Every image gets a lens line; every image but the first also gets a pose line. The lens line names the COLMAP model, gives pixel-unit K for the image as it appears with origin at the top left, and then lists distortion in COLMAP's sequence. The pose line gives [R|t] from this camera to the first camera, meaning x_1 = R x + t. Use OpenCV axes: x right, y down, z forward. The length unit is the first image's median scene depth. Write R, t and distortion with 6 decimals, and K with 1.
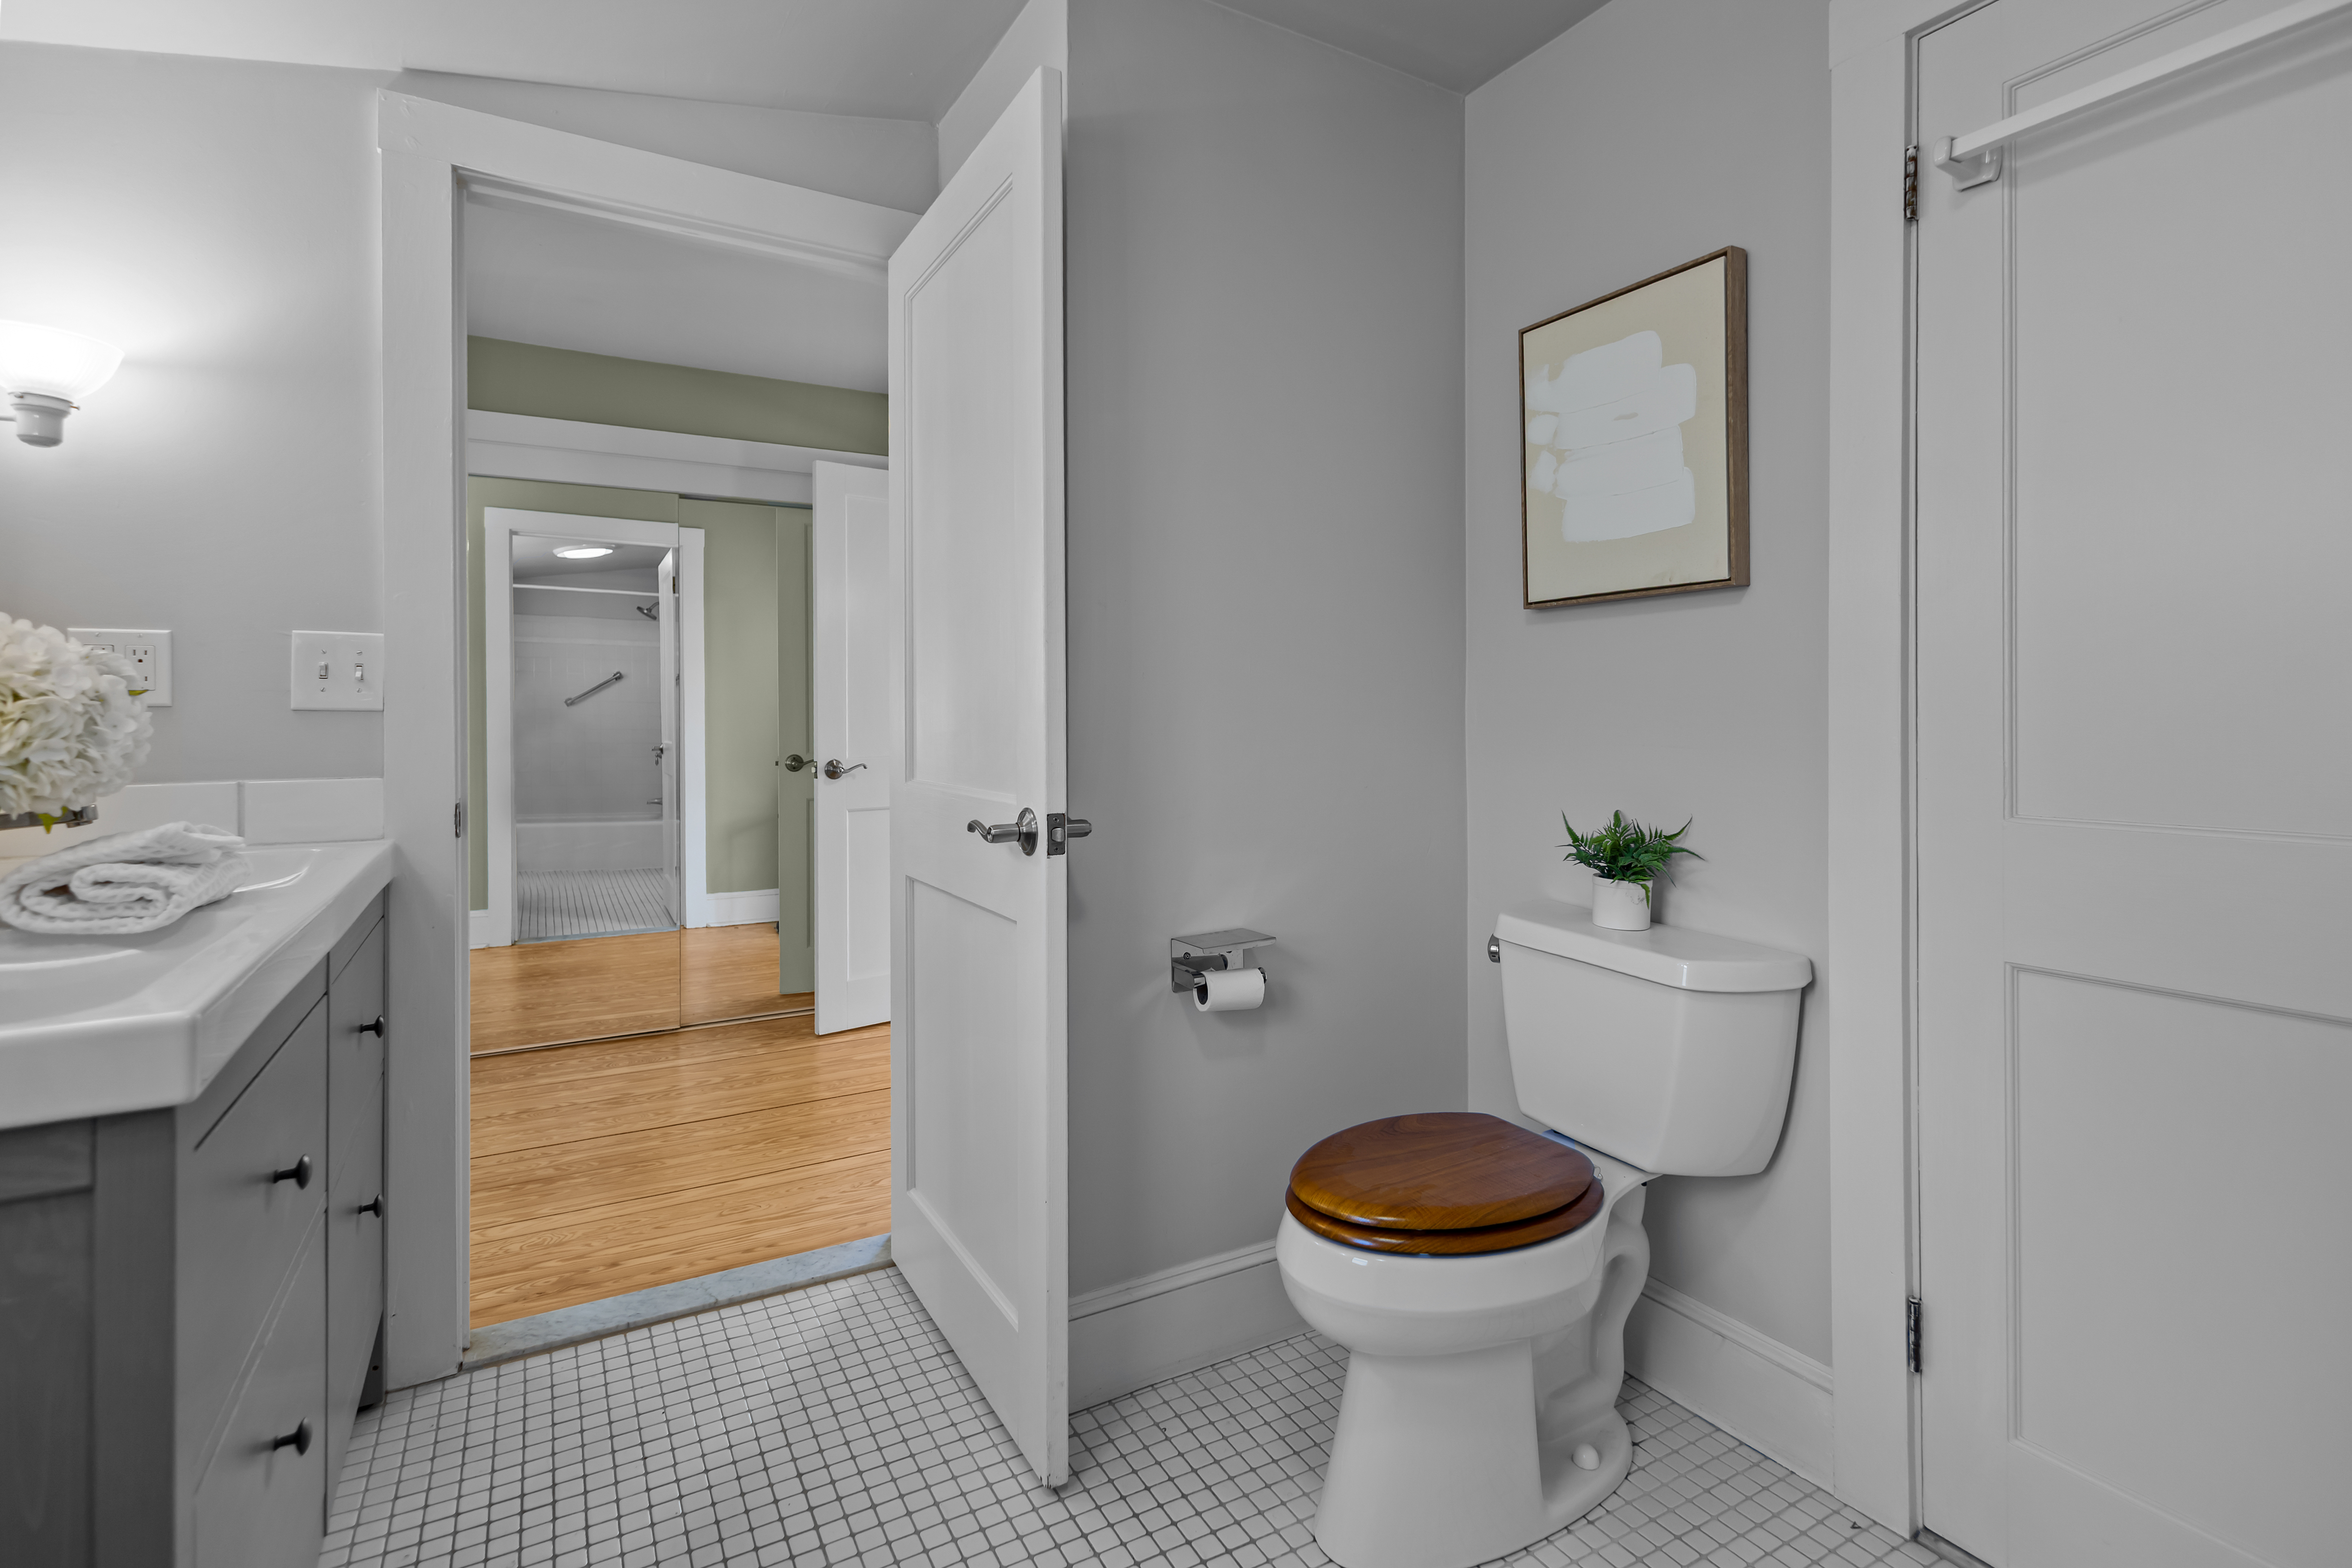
lens RADIAL K [[1102.9, 0, 1162.5], [0, 1102.9, 749.4], [0, 0, 1]] dist [0.003433, -0.004808]
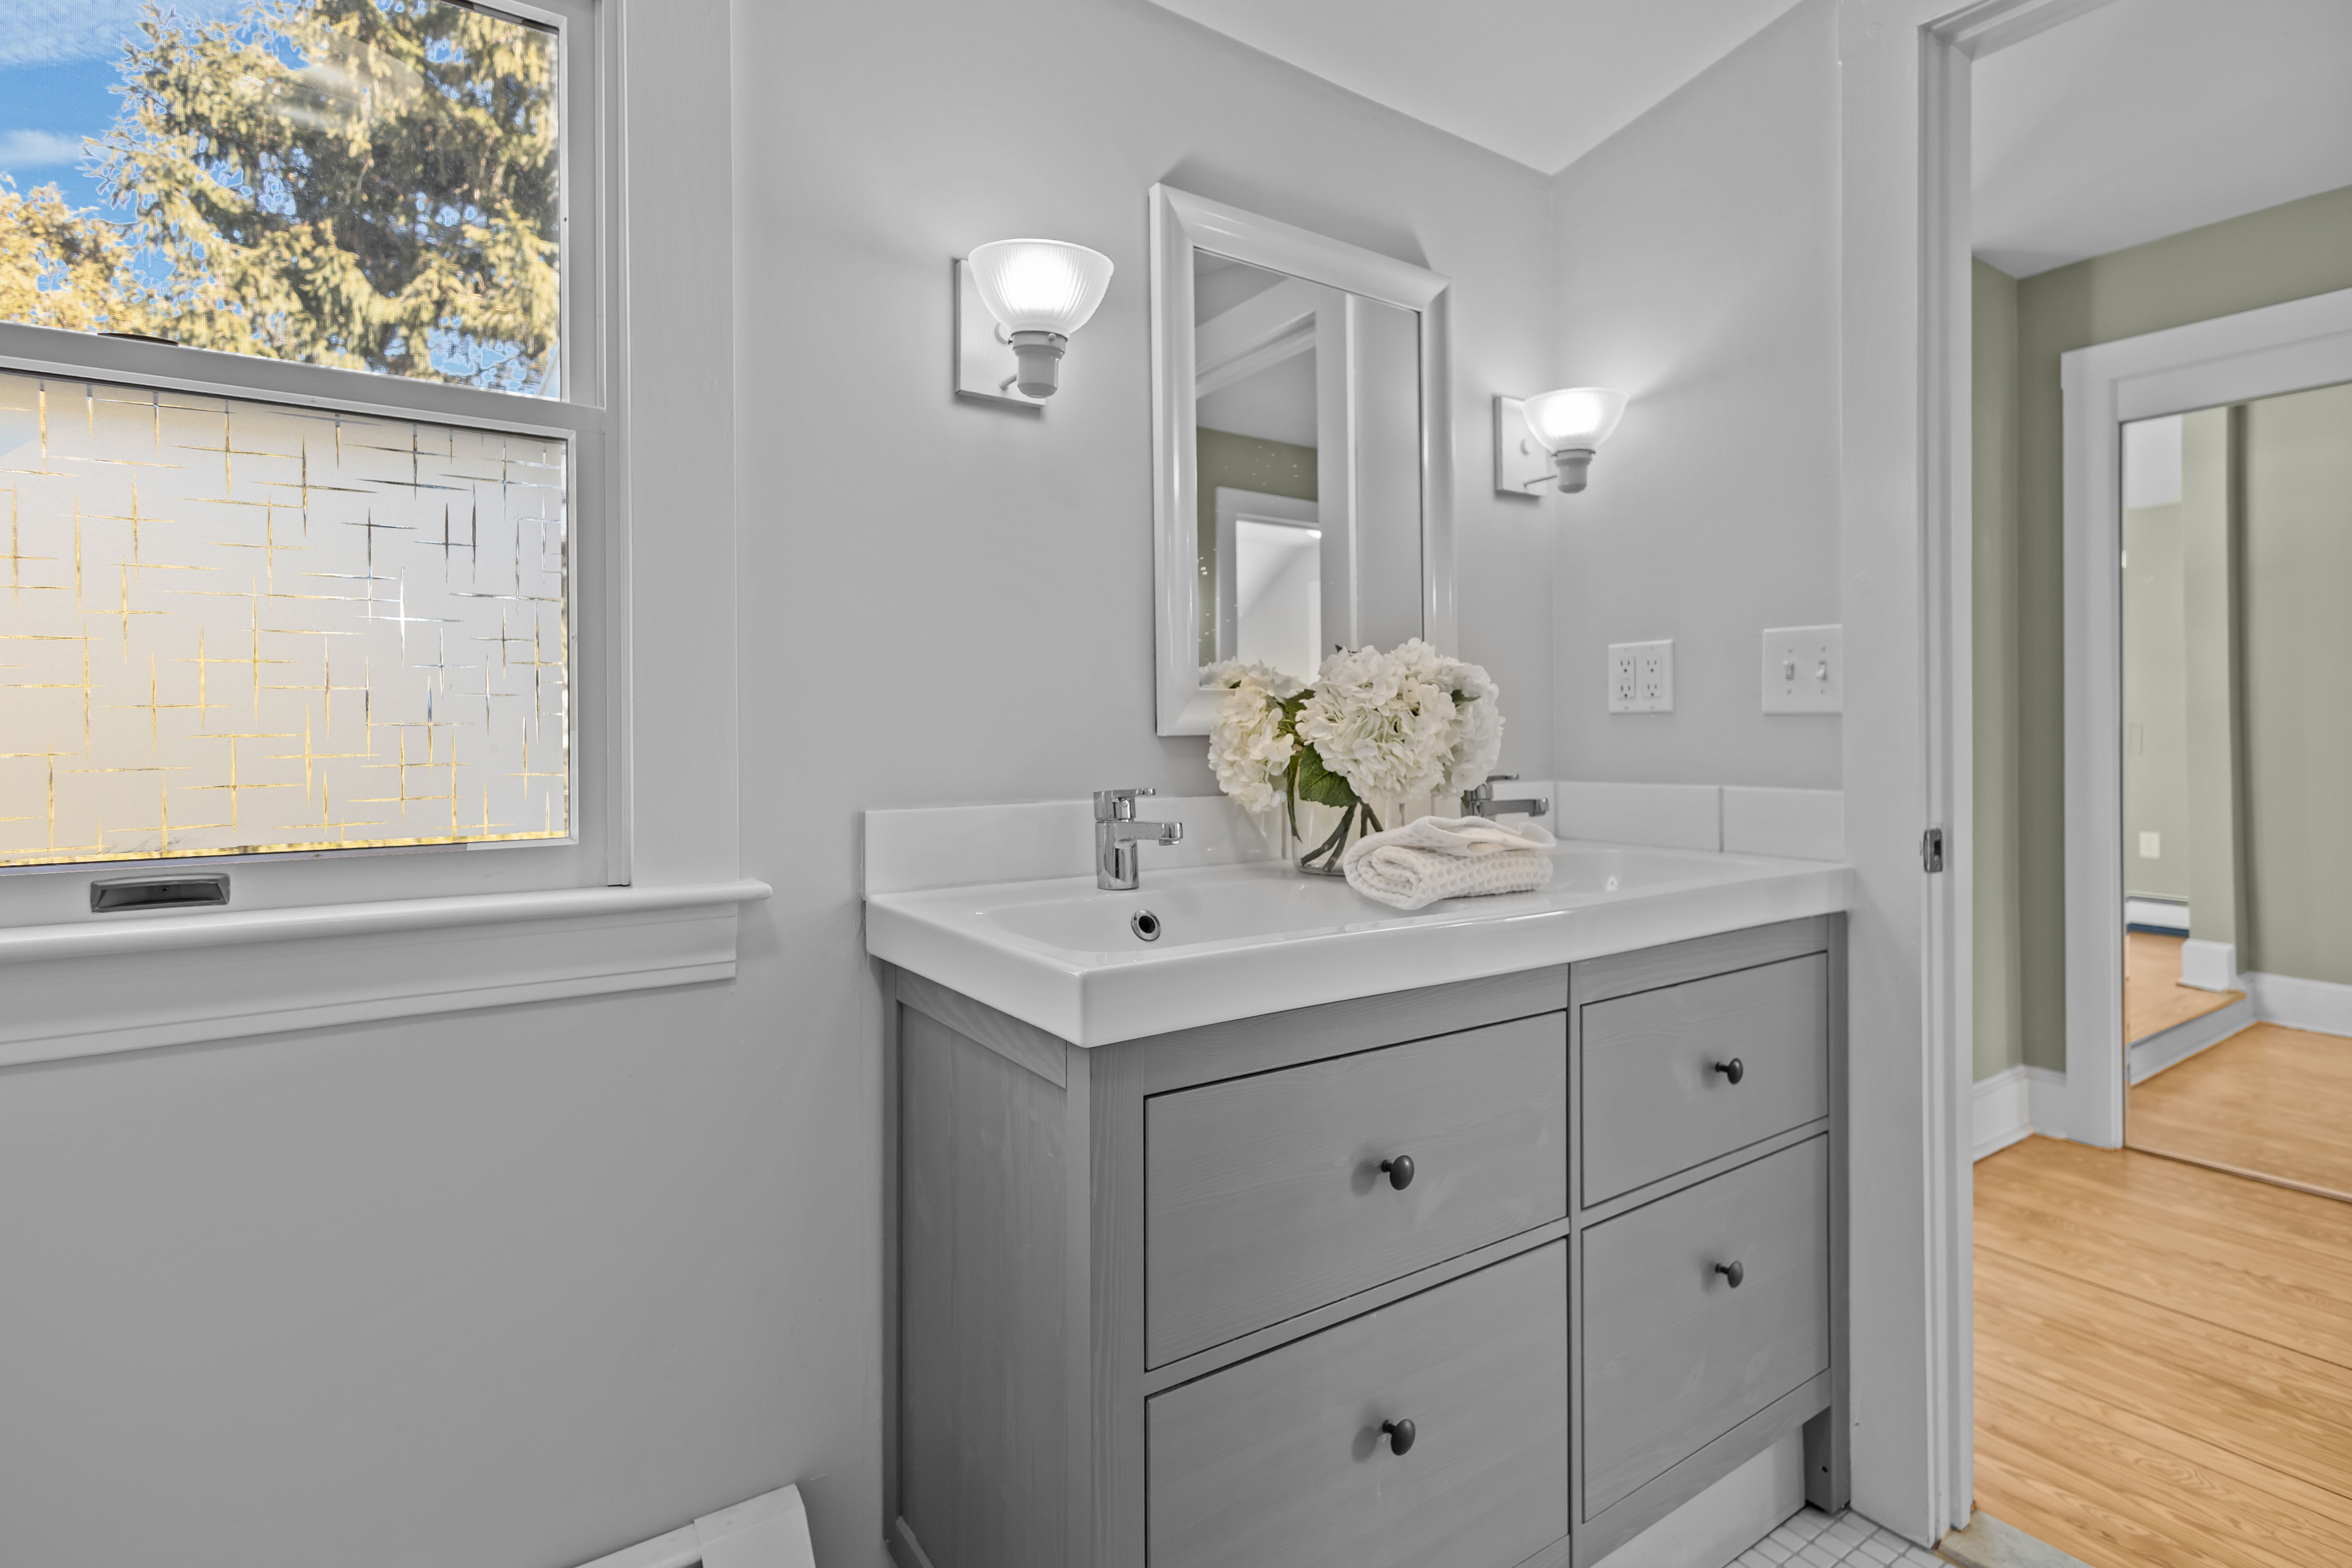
lens RADIAL K [[1102.9, 0, 1162.5], [0, 1102.9, 749.4], [0, 0, 1]] dist [0.003433, -0.004808]
pose [[0.062652, 0.014054, -0.997936, 0.113986], [-0.025668, 0.999593, 0.012466, -0.004157], [0.997705, 0.024834, 0.062988, 0.411933]]
